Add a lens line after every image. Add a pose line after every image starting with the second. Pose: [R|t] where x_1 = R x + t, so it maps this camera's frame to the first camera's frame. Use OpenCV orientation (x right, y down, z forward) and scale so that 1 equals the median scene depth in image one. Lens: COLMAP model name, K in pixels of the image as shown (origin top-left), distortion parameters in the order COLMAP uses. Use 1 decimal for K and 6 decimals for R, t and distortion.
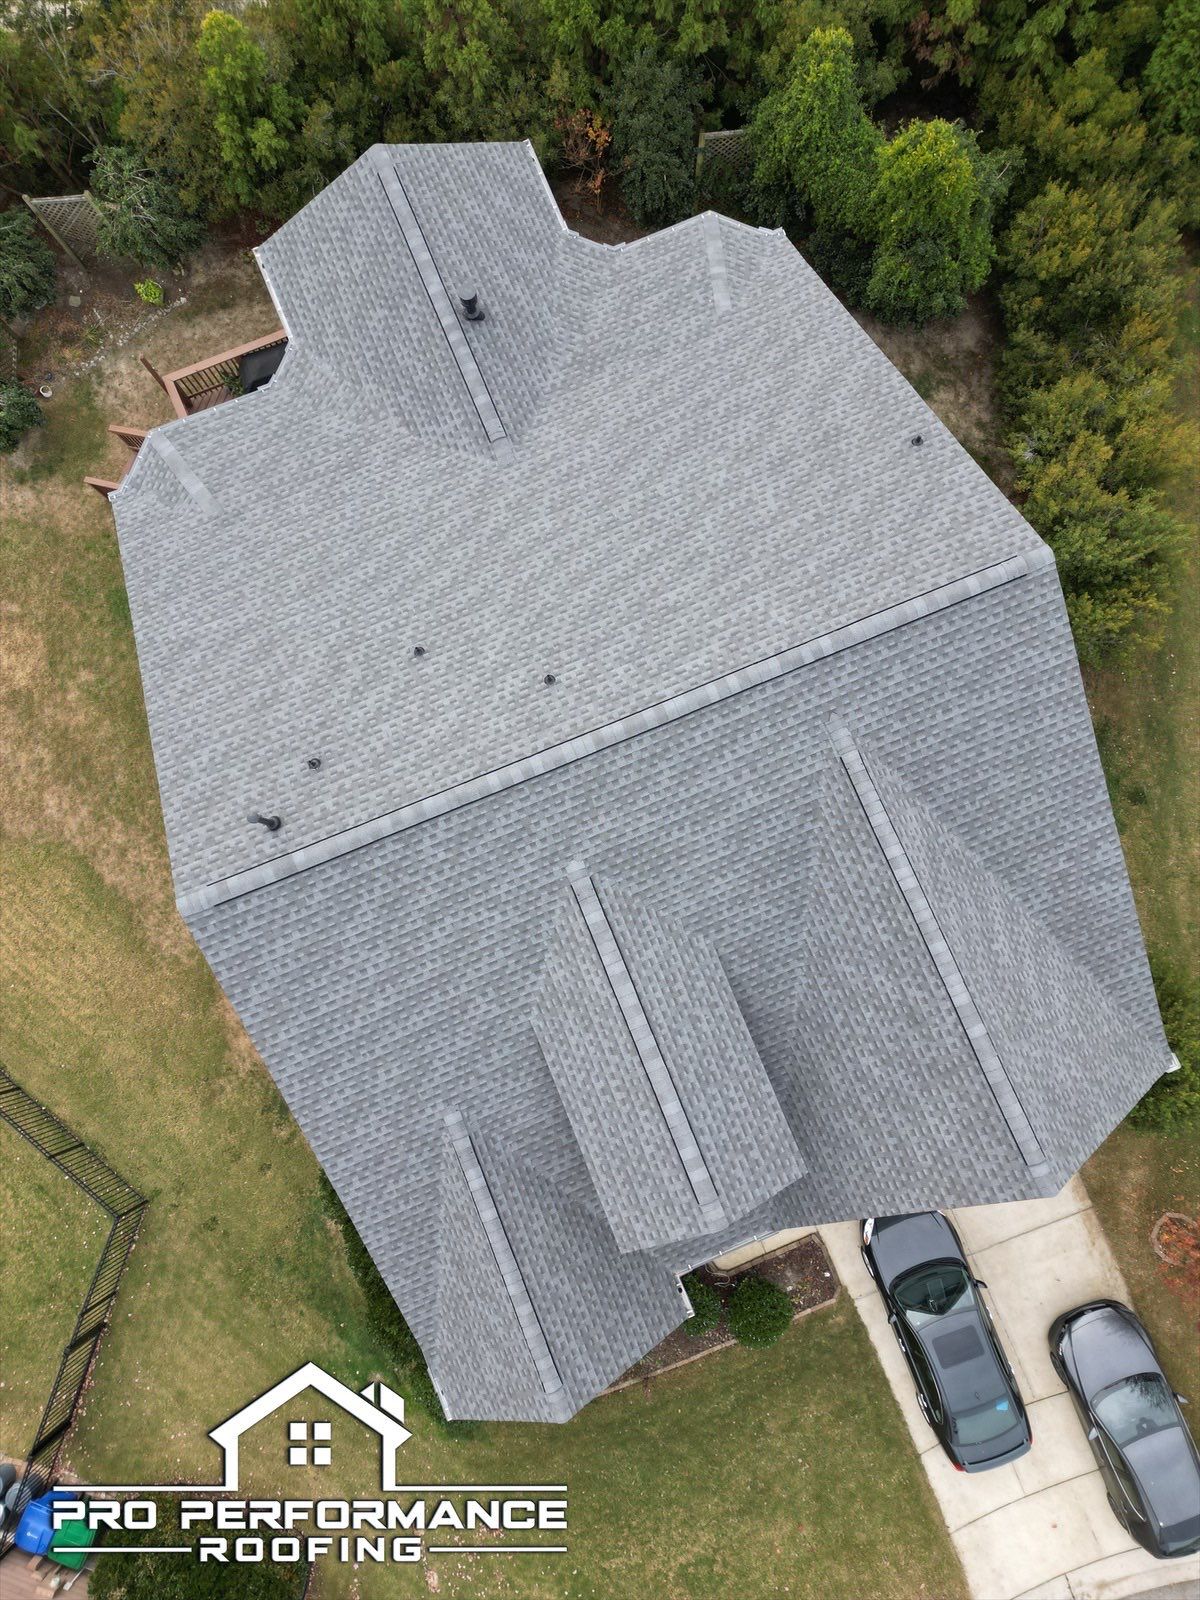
lens RADIAL K [[1090.0, 0, 604.0], [0, 1090.0, 797.4], [0, 0, 1]] dist [0.148462, -0.199059]
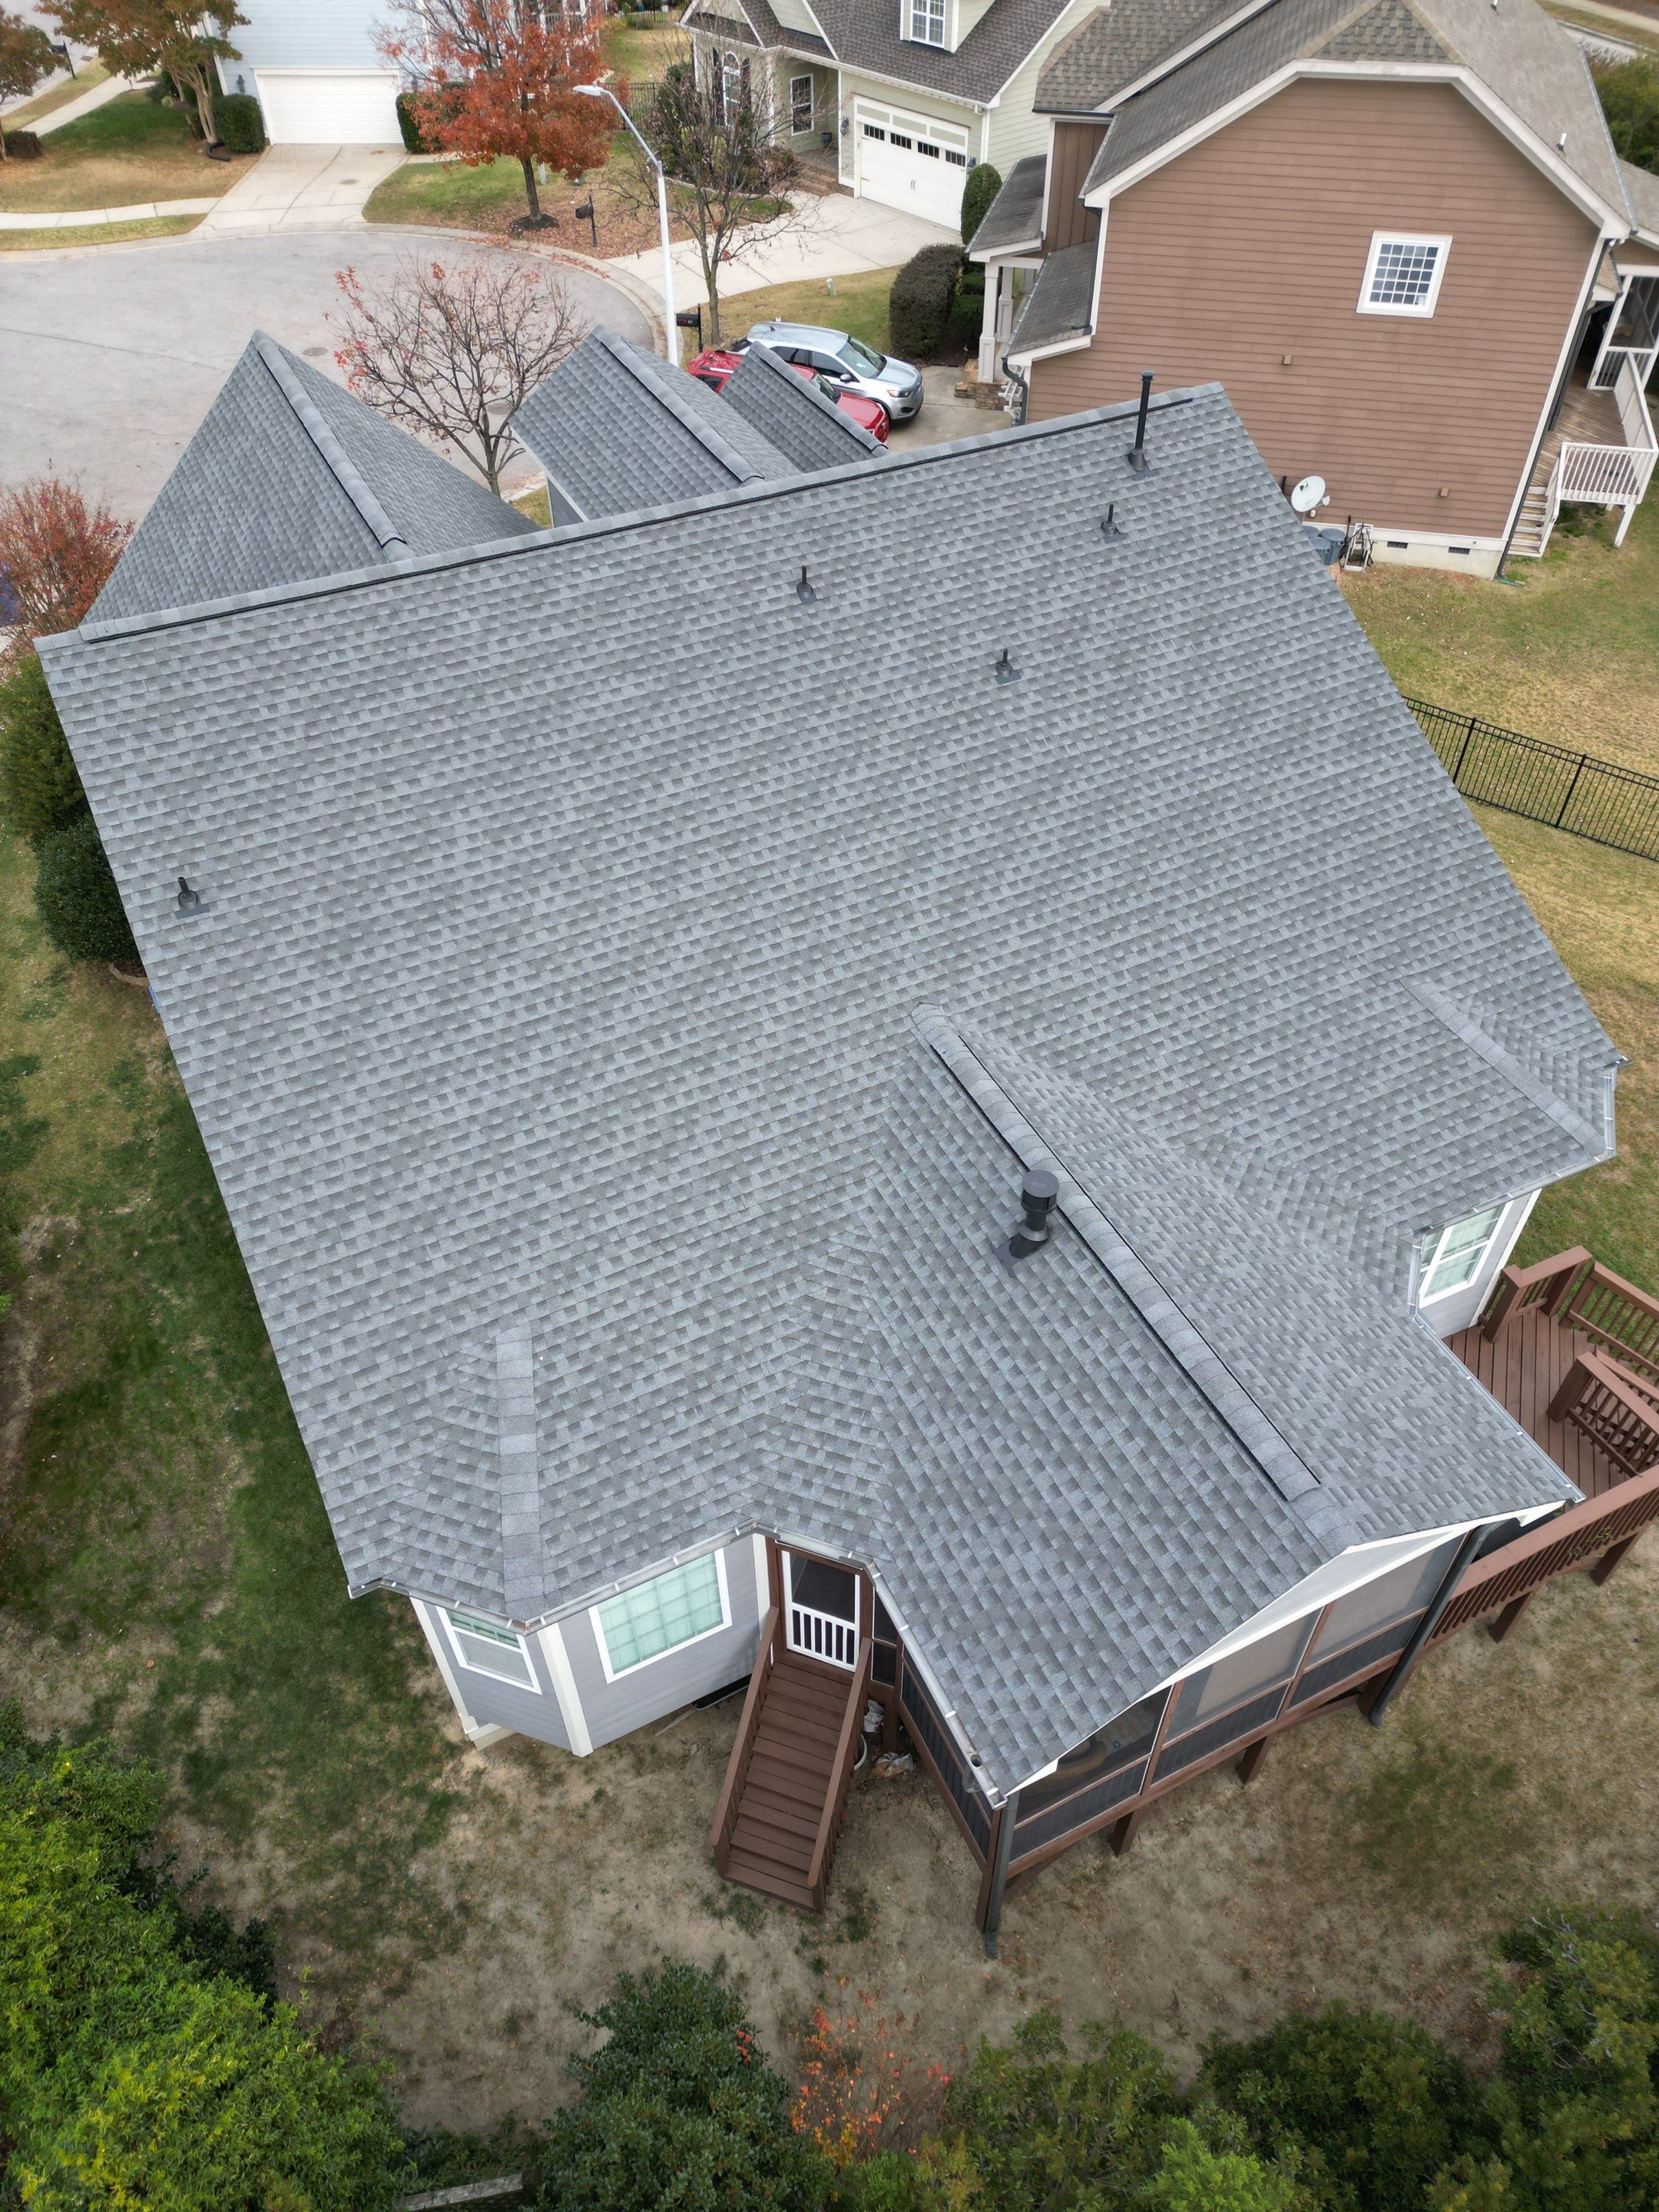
lens RADIAL K [[1507.0, 0, 835.0], [0, 1507.0, 1102.4], [0, 0, 1]] dist [0.148462, -0.199059]
pose [[-0.997410, 0.064931, -0.030924, -0.015346], [-0.064210, -0.610304, 0.789561, -0.950906], [0.032394, 0.789502, 0.612893, 0.567714]]
